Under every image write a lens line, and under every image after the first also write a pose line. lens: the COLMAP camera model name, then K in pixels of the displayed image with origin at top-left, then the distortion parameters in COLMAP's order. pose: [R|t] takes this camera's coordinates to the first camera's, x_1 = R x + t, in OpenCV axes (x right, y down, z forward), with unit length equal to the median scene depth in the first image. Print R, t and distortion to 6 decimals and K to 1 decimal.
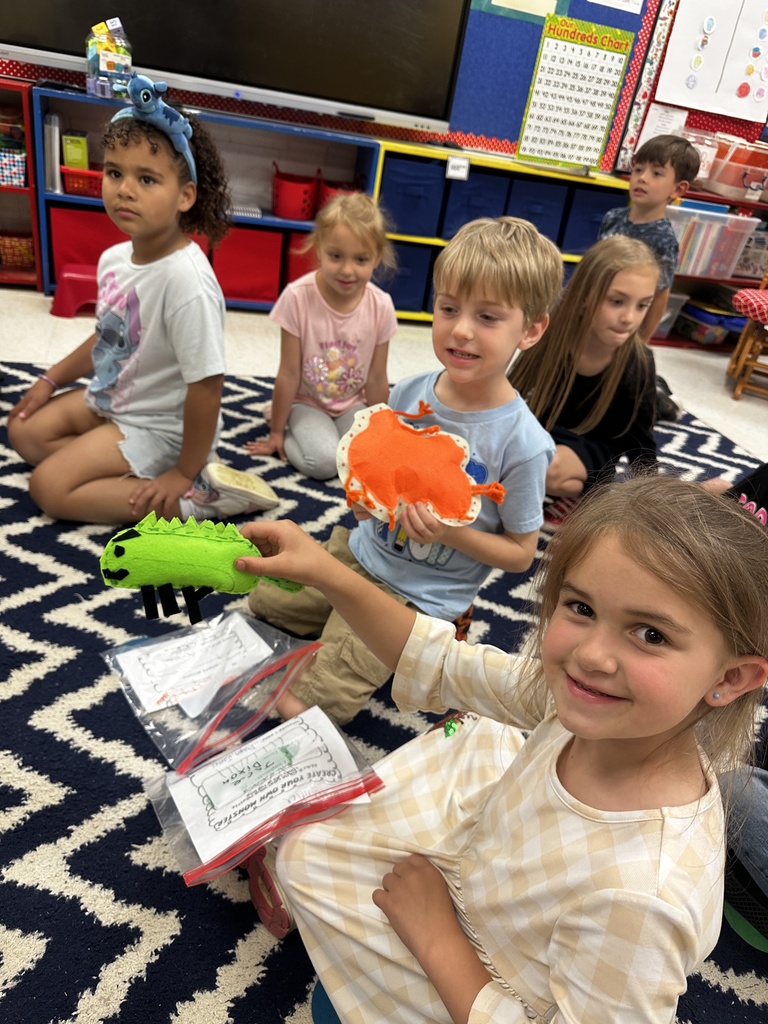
lens RADIAL K [[729.1, 0, 384.0], [0, 729.1, 512.0], [0, 0, 1]] dist [0.075518, -0.052661]
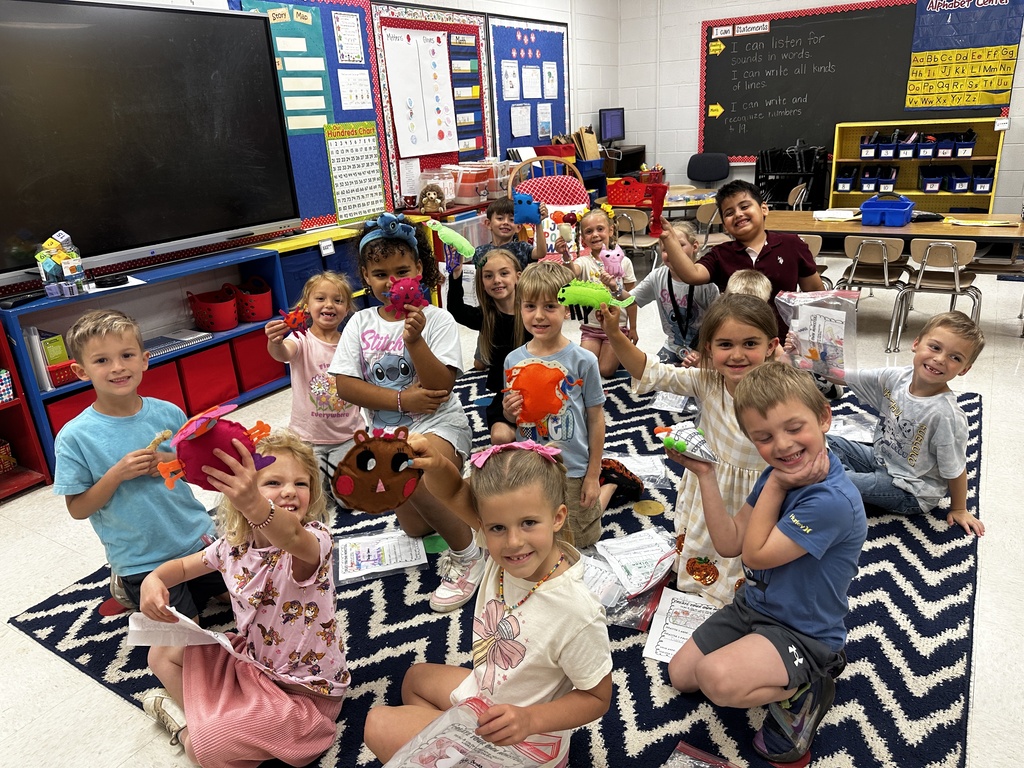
lens RADIAL K [[716.2, 0, 512.0], [0, 716.2, 384.0], [0, 0, 1]] dist [-0.001863, 0.000849]
pose [[0.765930, -0.398721, 0.504354, -0.313577], [0.467660, 0.883834, -0.011484, -0.085079], [-0.441186, 0.244662, 0.863421, -0.113152]]
